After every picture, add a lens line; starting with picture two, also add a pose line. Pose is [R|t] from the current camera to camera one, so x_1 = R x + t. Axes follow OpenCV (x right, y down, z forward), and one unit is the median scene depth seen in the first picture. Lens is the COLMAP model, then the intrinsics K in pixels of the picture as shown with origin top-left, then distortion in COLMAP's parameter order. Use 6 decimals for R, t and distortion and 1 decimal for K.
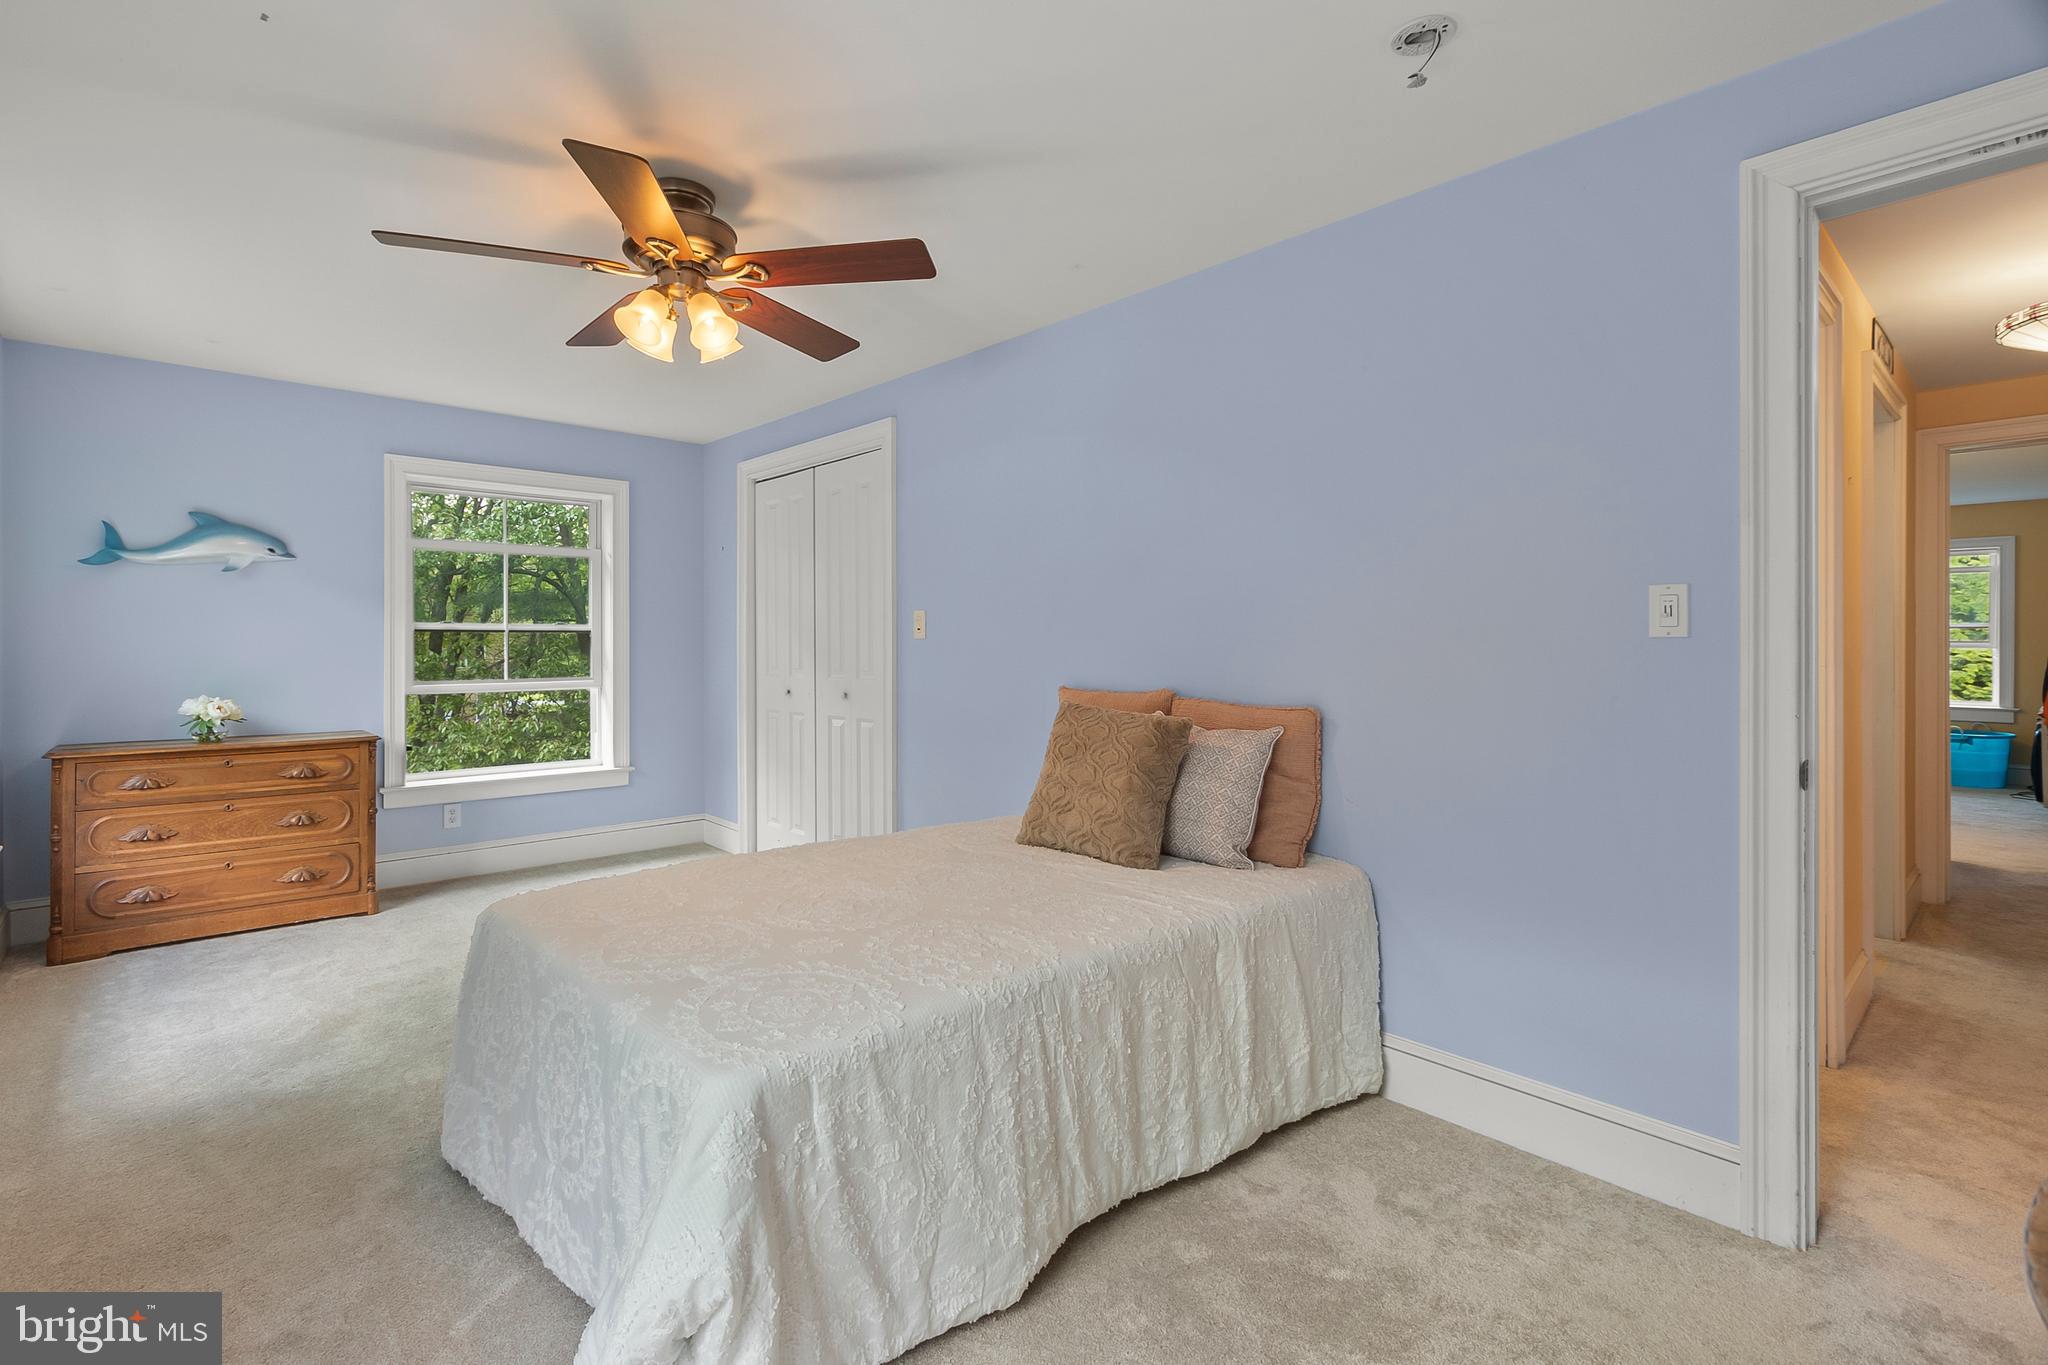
lens RADIAL K [[937.3, 0, 1001.8], [0, 937.3, 628.6], [0, 0, 1]] dist [0.009785, -0.004383]
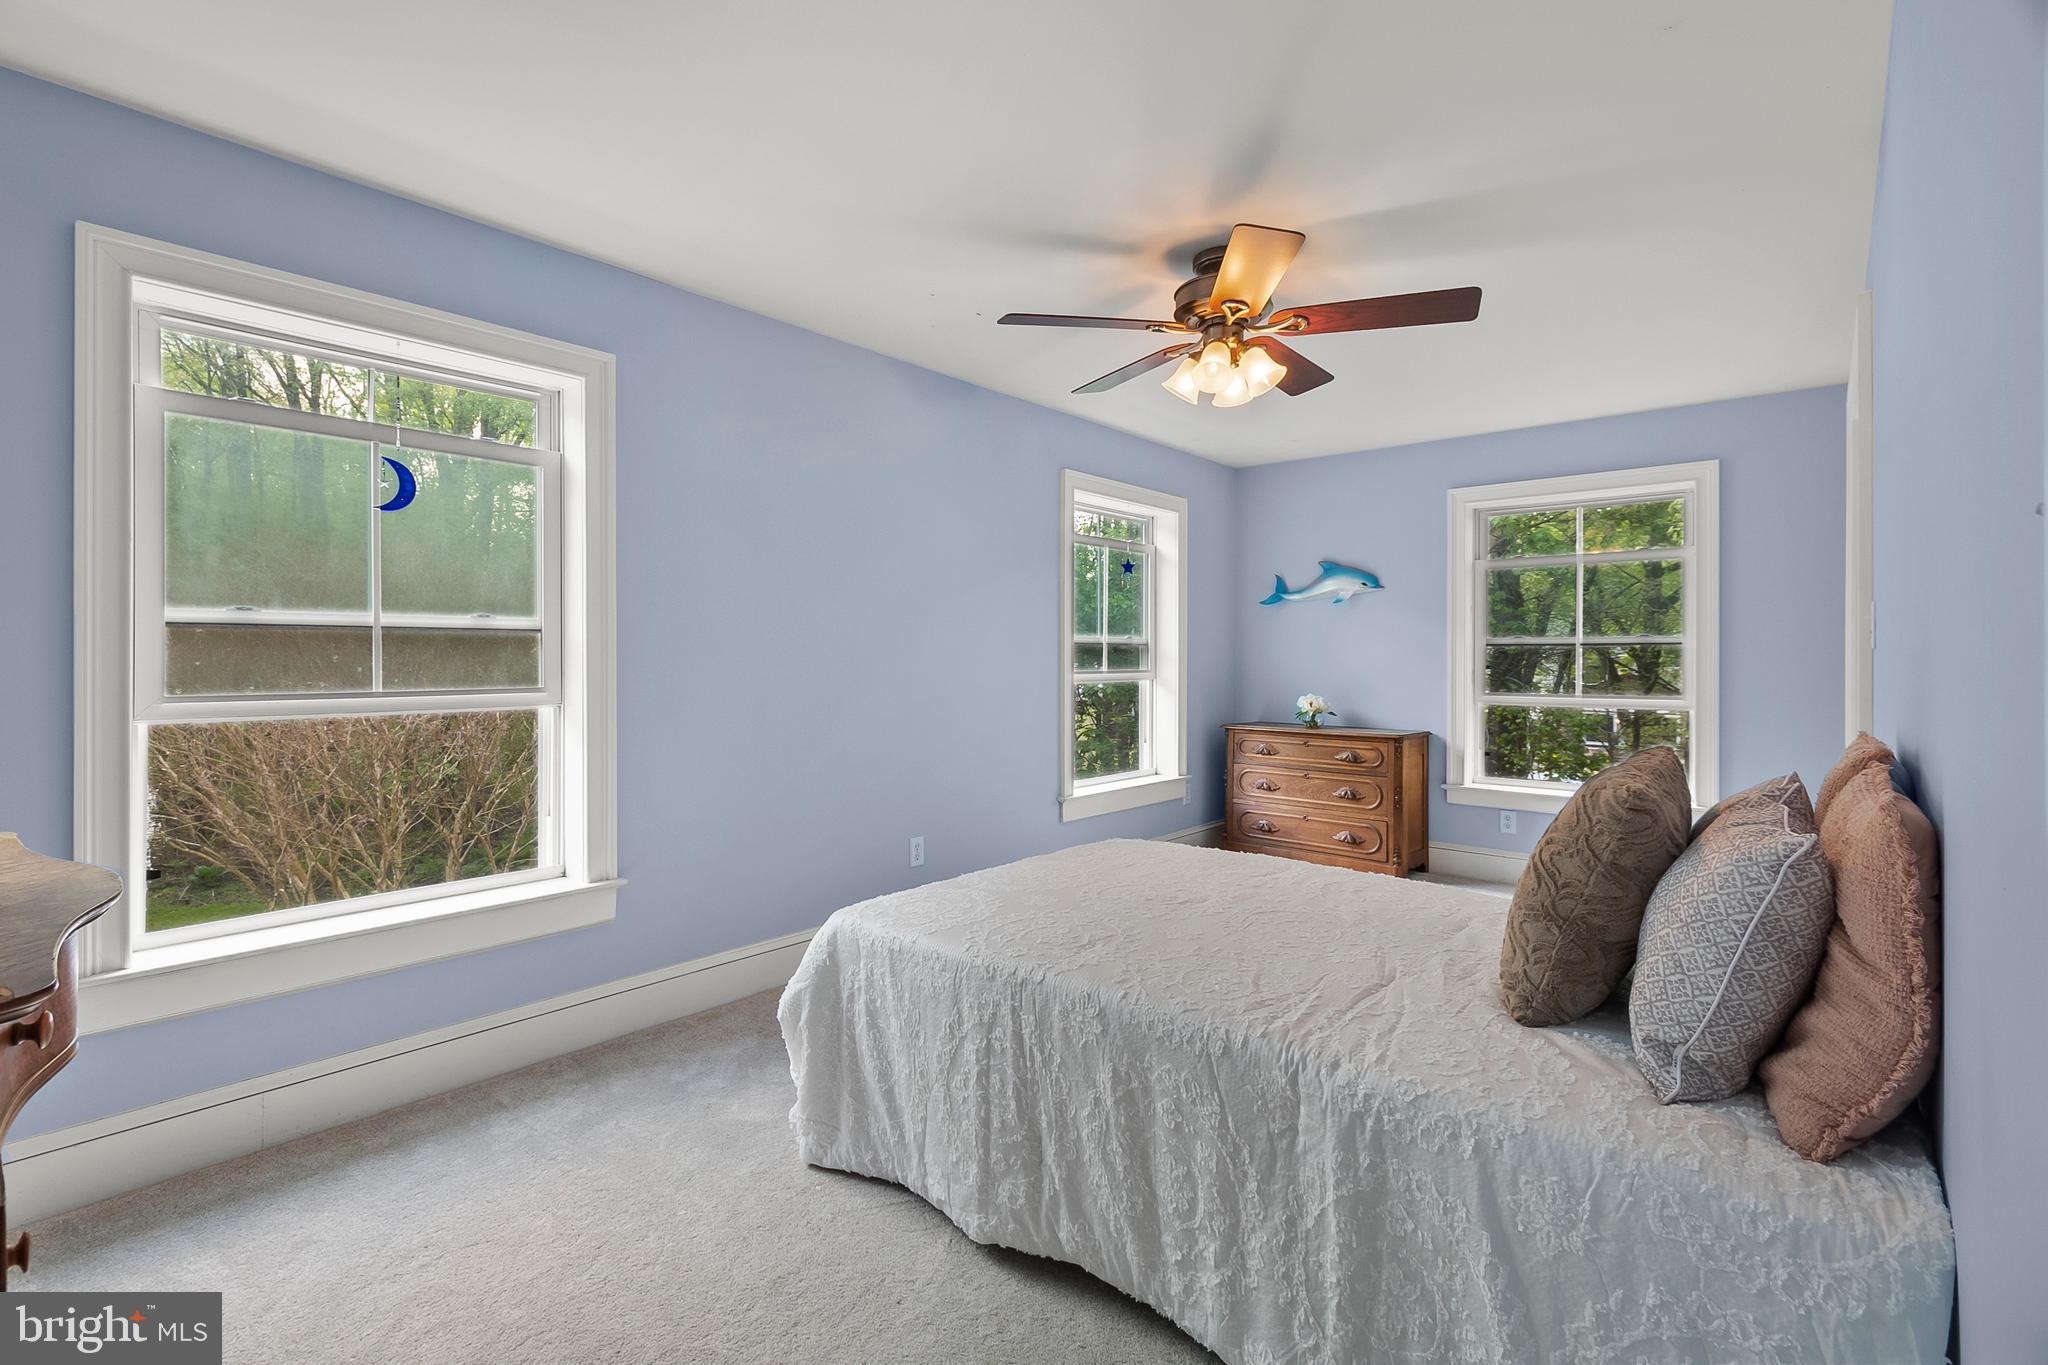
lens RADIAL K [[937.3, 0, 998.0], [0, 937.3, 668.0], [0, 0, 1]] dist [0.009785, -0.004383]
pose [[0.116270, 0.010197, -0.993165, 0.509935], [0.009009, 0.999895, 0.011321, 0.014062], [0.993177, -0.010263, 0.116166, 0.416742]]
